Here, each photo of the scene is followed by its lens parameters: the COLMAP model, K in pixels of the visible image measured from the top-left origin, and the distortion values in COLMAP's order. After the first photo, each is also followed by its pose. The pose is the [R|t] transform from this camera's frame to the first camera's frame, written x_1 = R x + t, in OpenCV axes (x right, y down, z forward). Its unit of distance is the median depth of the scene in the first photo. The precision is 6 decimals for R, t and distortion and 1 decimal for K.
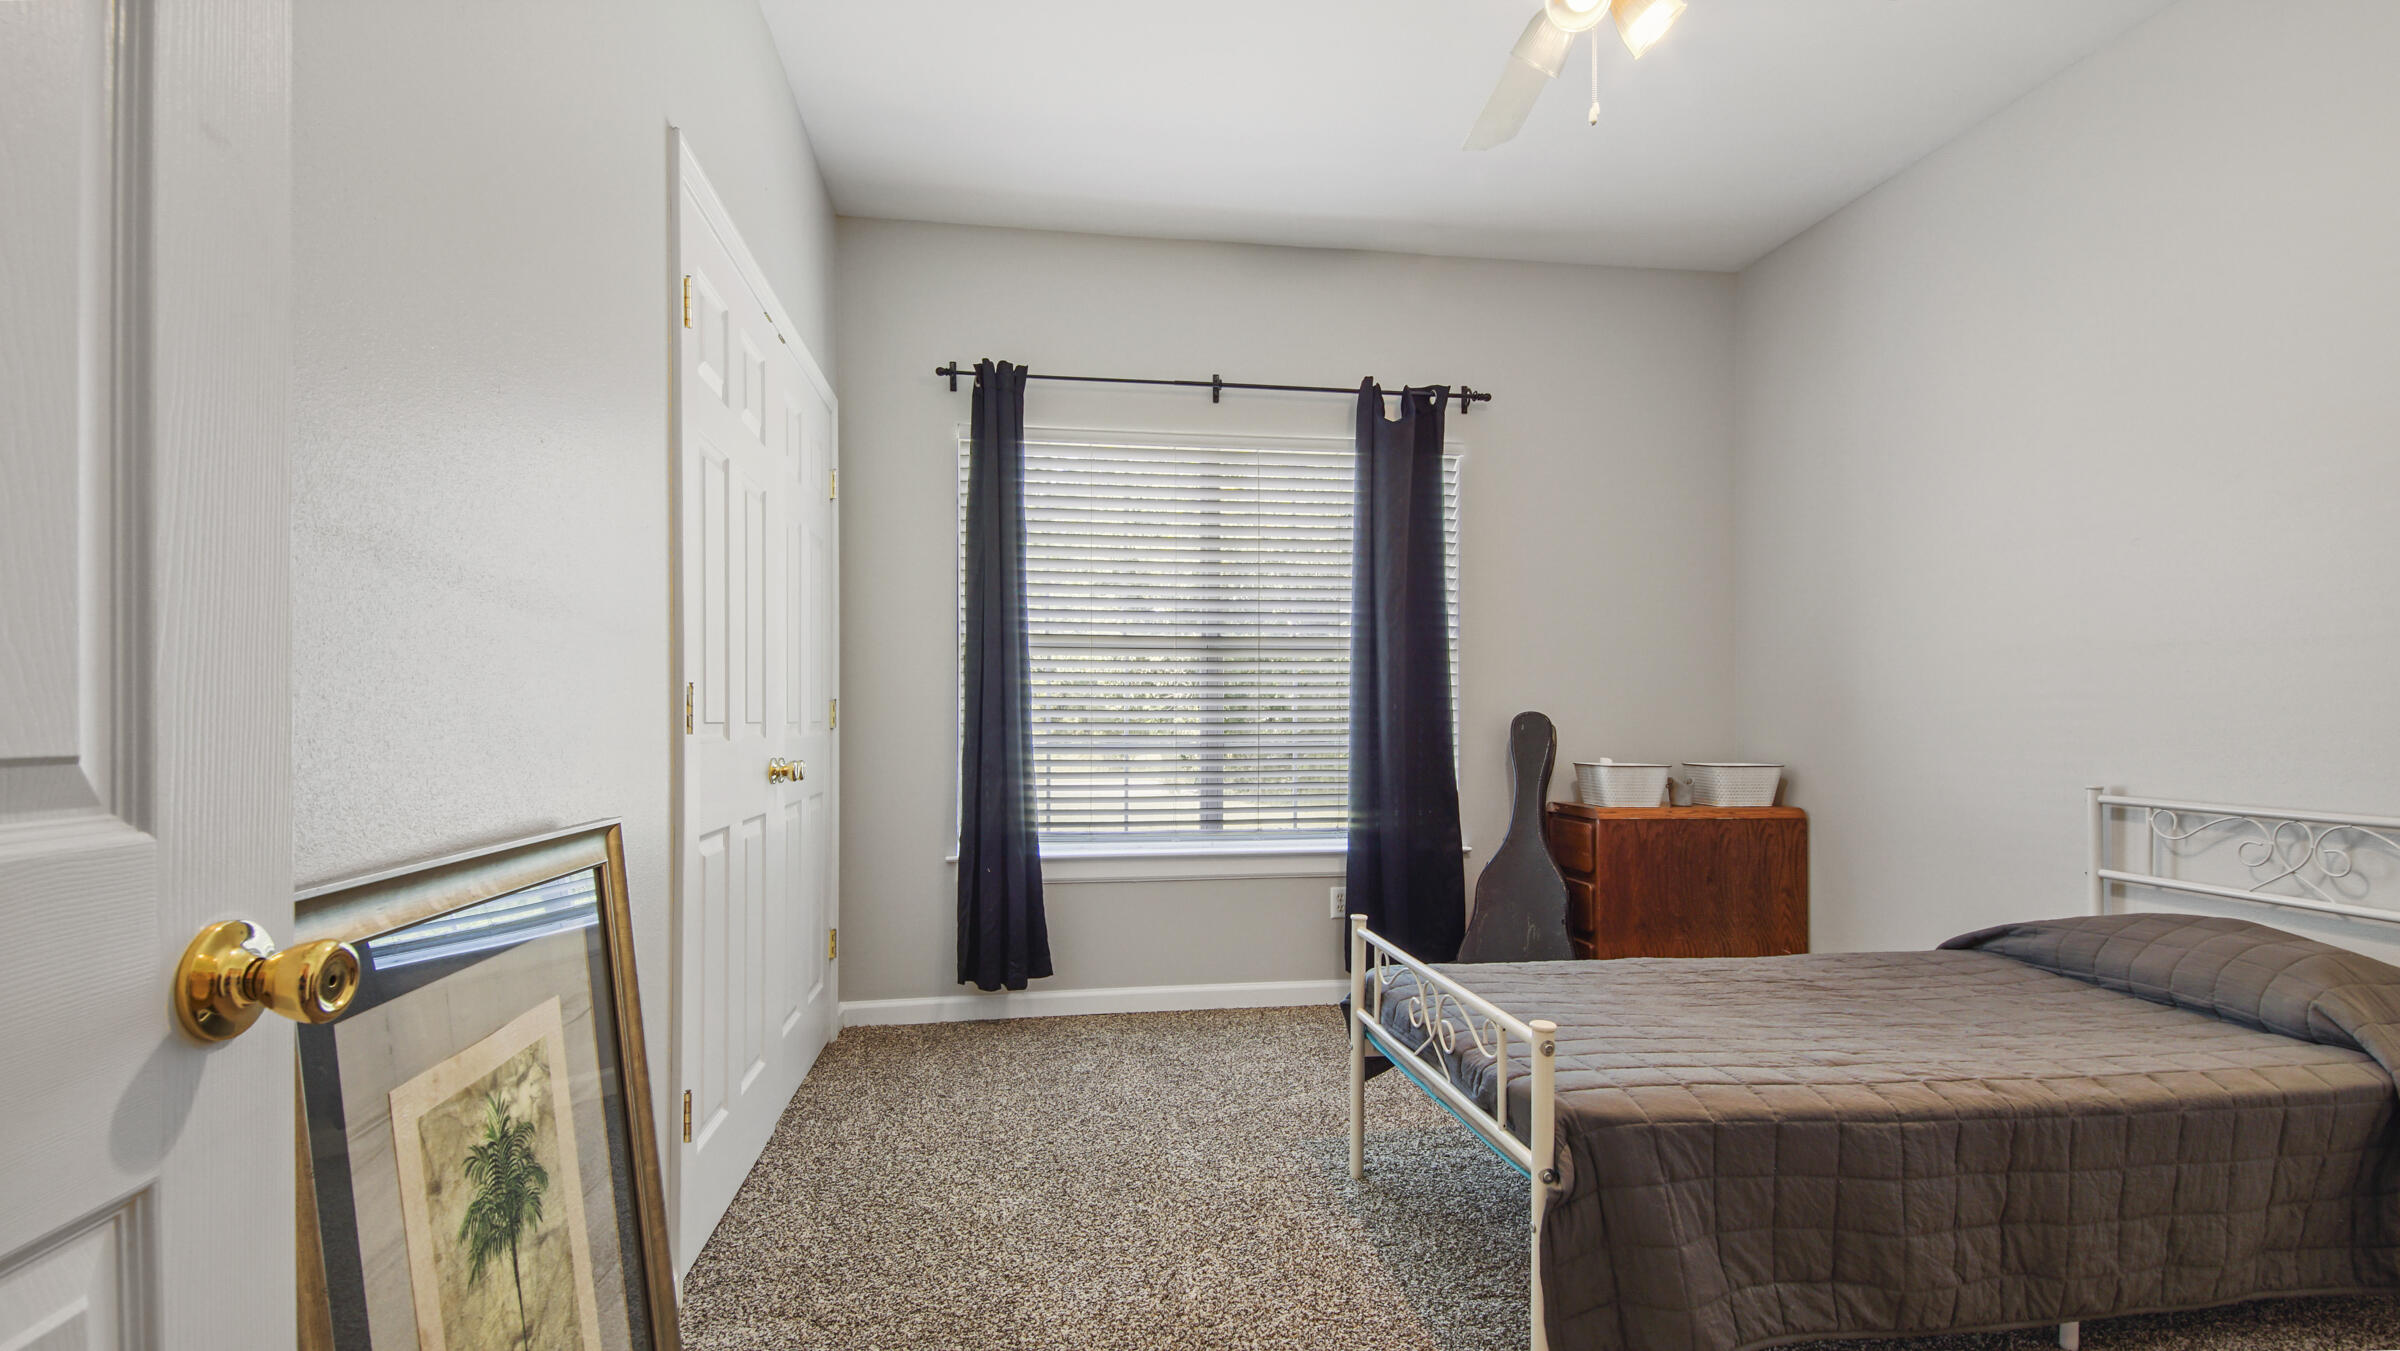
lens RADIAL K [[1058.2, 0, 1190.8], [0, 1058.2, 720.5], [0, 0, 1]] dist [0.026677, -0.017384]
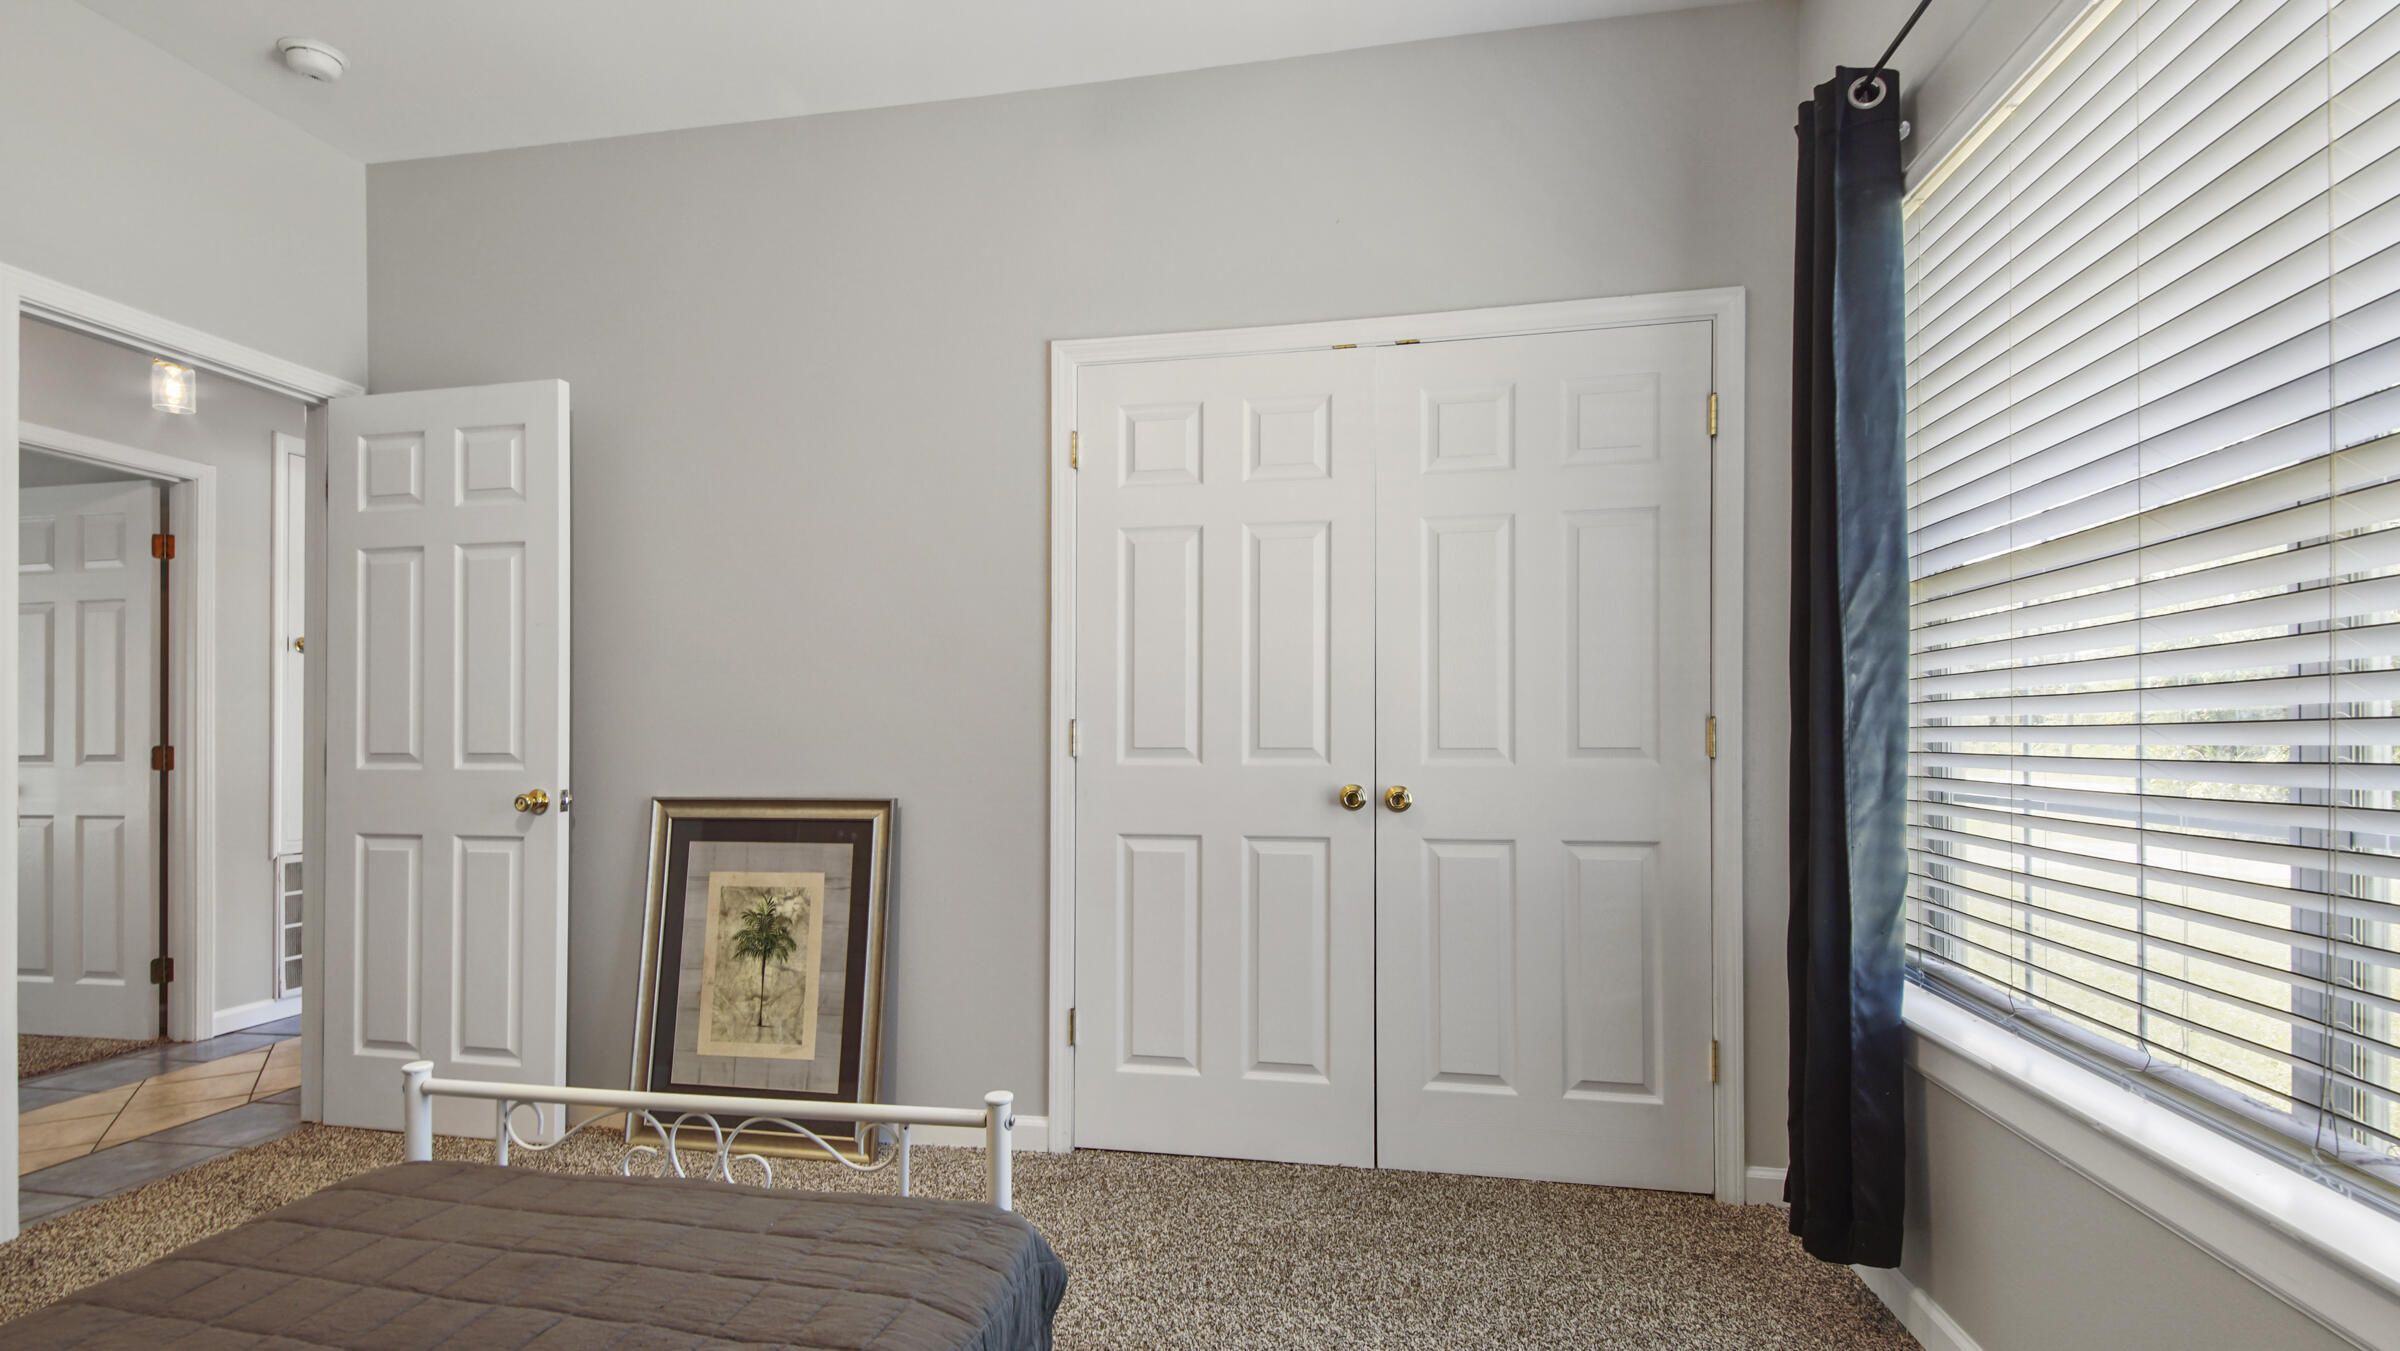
lens RADIAL K [[1058.2, 0, 1190.8], [0, 1058.2, 720.5], [0, 0, 1]] dist [0.026677, -0.017384]
pose [[-0.336047, -0.013375, -0.941750, 1.287892], [0.006865, 0.999838, -0.016649, -0.011532], [0.941820, -0.012061, -0.335901, 2.628461]]
